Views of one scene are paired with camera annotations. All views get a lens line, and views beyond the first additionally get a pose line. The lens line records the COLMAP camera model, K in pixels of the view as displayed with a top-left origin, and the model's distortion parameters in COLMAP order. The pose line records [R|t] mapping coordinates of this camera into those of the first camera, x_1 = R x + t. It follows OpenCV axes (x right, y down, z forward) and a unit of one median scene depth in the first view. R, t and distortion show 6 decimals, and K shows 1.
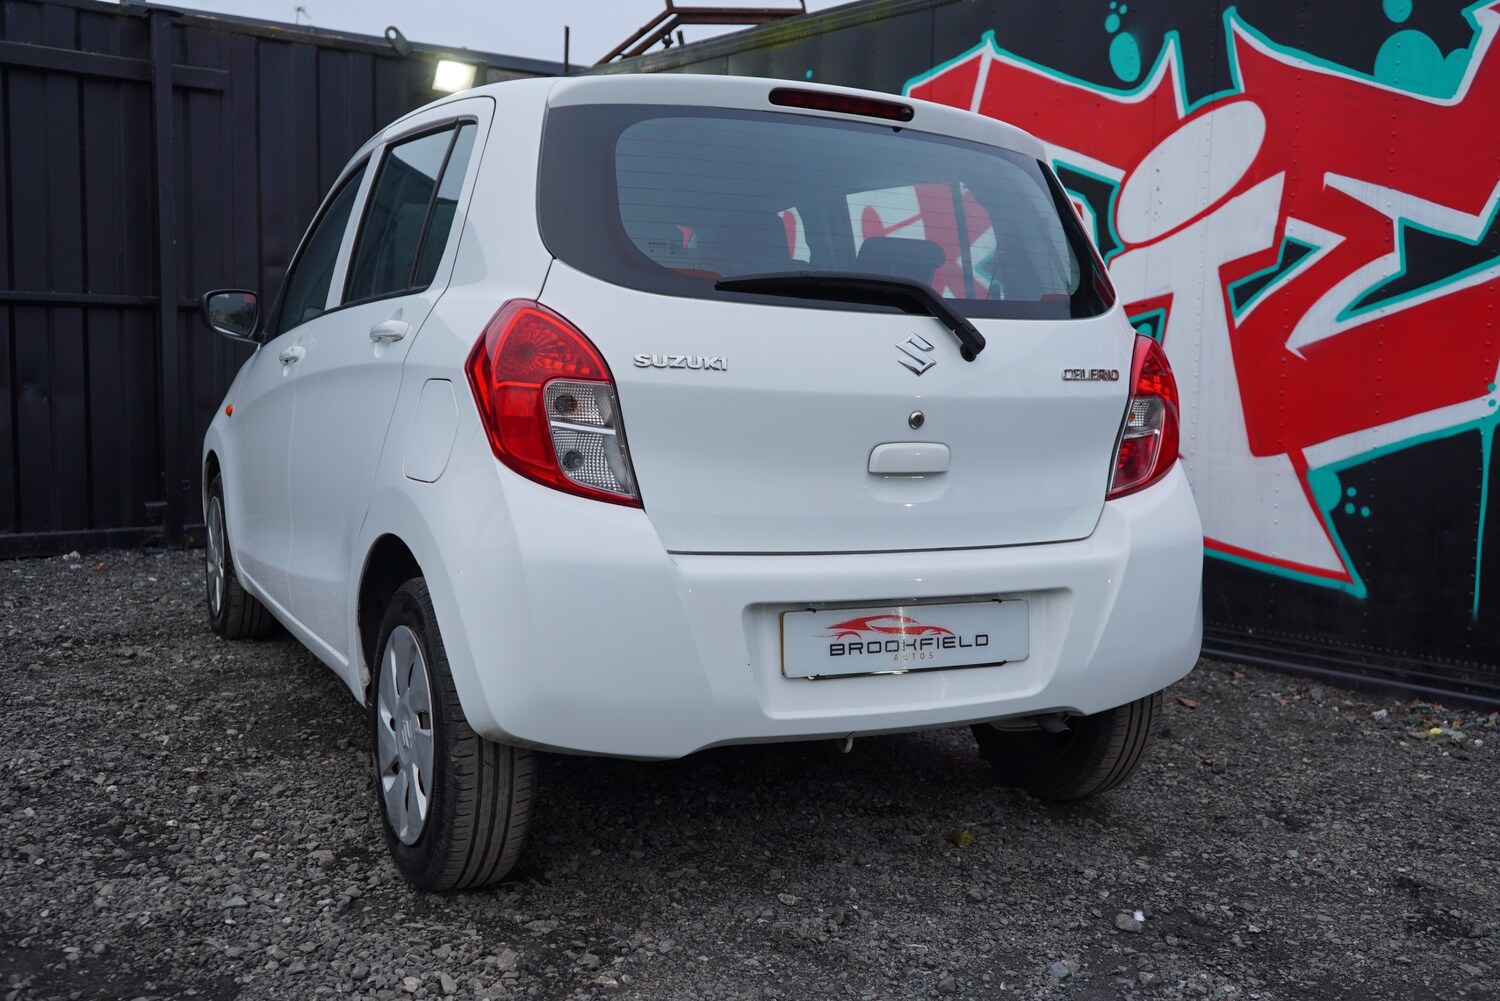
lens RADIAL K [[1443.0, 0, 747.5], [0, 1443.0, 503.5], [0, 0, 1]] dist [0.003180, 0.000000]
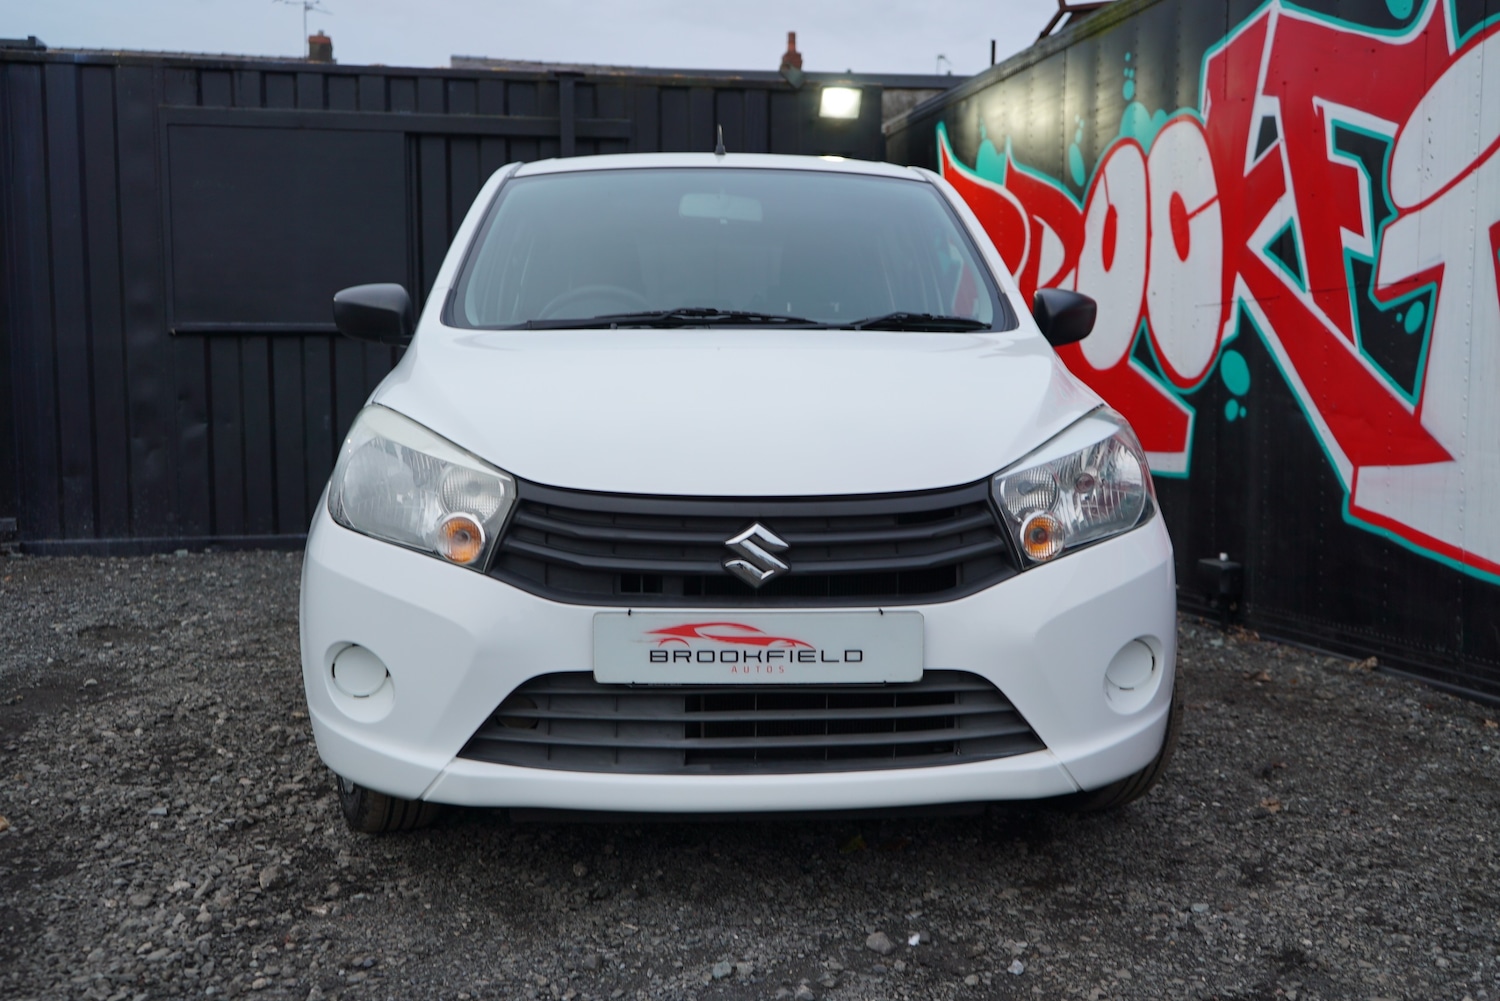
lens RADIAL K [[1443.0, 0, 750.6], [0, 1443.0, 506.9], [0, 0, 1]] dist [0.003180, 0.000000]
pose [[0.894627, 0.014013, -0.446595, 0.341517], [-0.022942, 0.999630, -0.014591, 0.018564], [0.446225, 0.023299, 0.894617, 0.084005]]
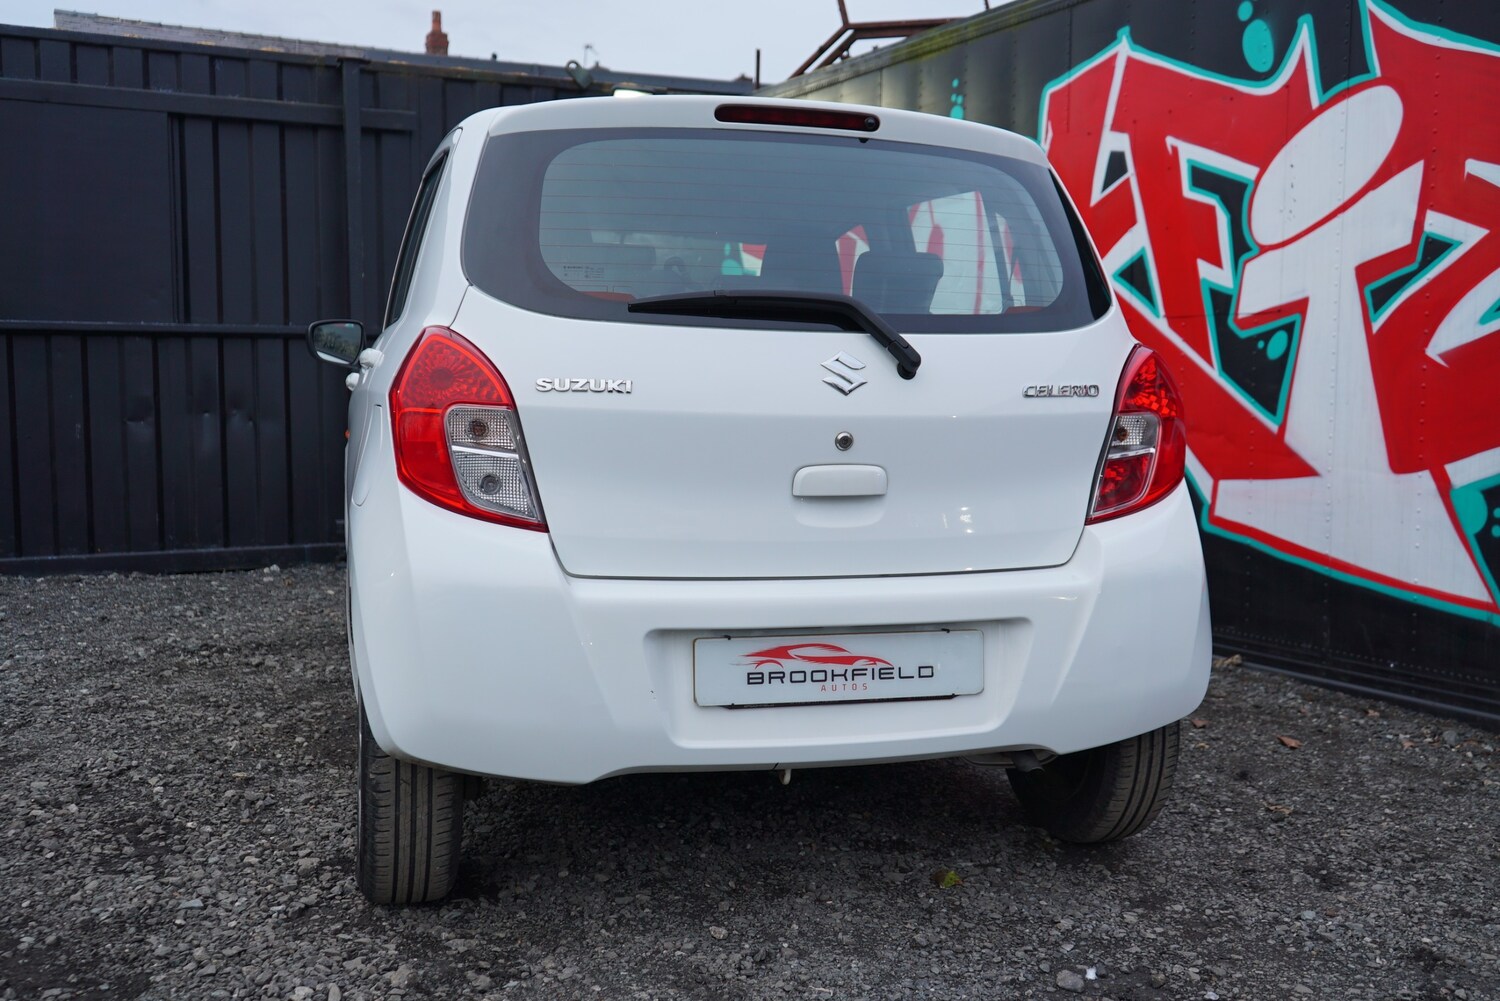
lens RADIAL K [[1443.0, 0, 749.4], [0, 1443.0, 501.3], [0, 0, 1]] dist [0.003180, 0.000000]
pose [[0.979300, 0.000137, -0.202416, 0.144186], [-0.002592, 0.999926, -0.011866, -0.003499], [0.202400, 0.012145, 0.979228, 0.025974]]
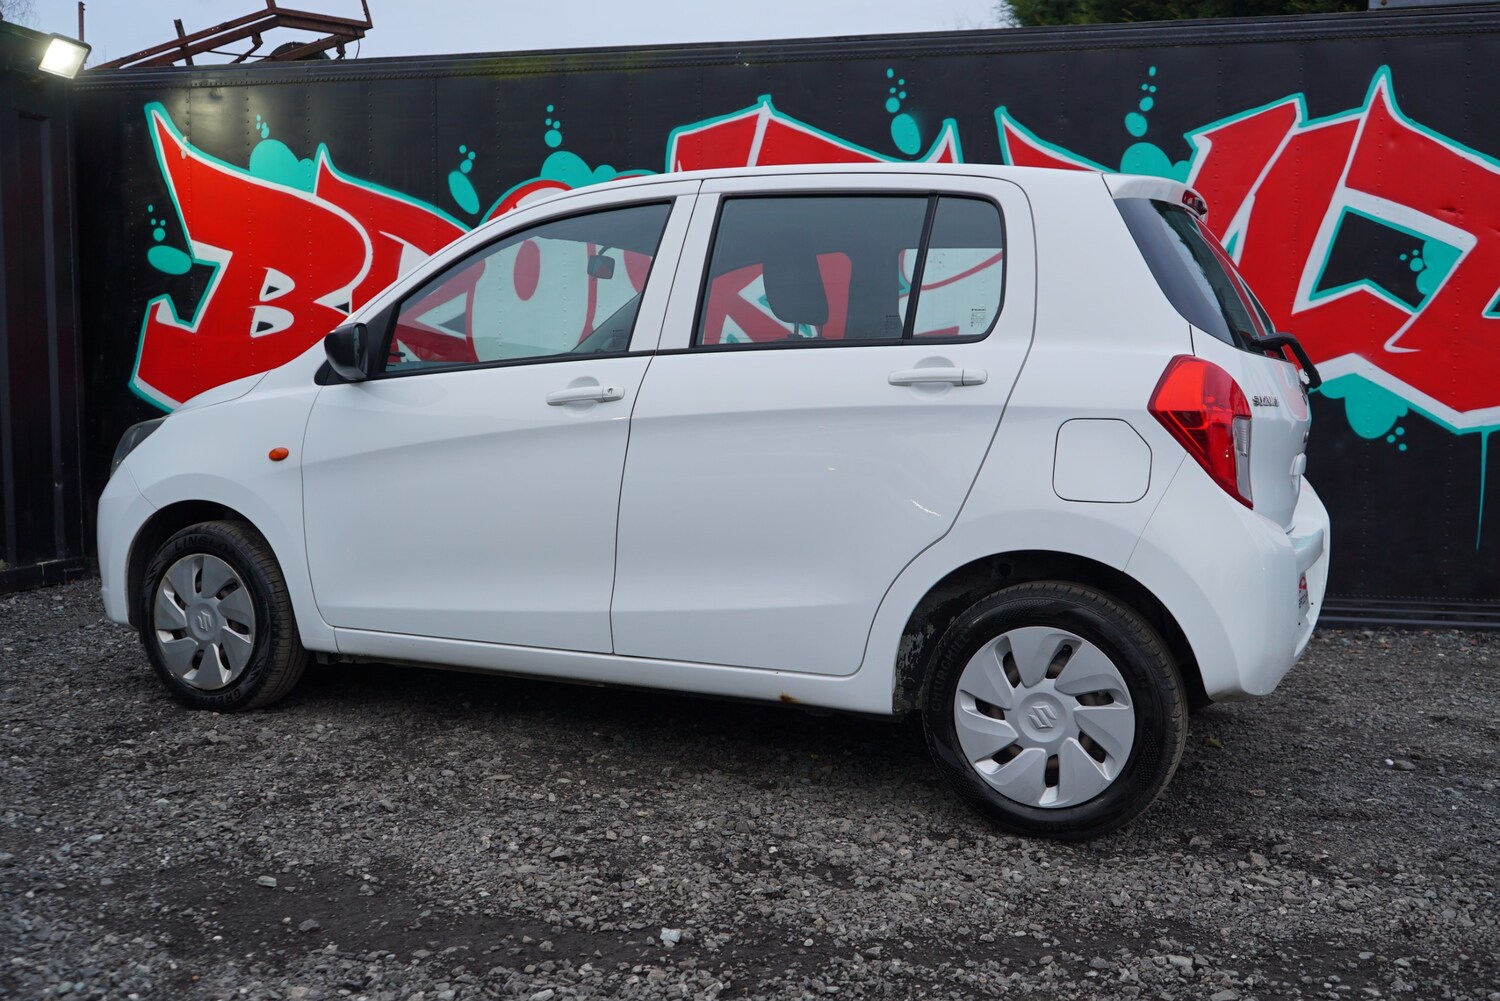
lens RADIAL K [[1443.0, 0, 749.1], [0, 1443.0, 505.7], [0, 0, 1]] dist [0.003180, 0.000000]
pose [[0.801847, -0.066840, 0.593779, -0.669981], [0.066117, 0.997547, 0.023005, -0.034300], [-0.593860, 0.020812, 0.804299, 0.108917]]
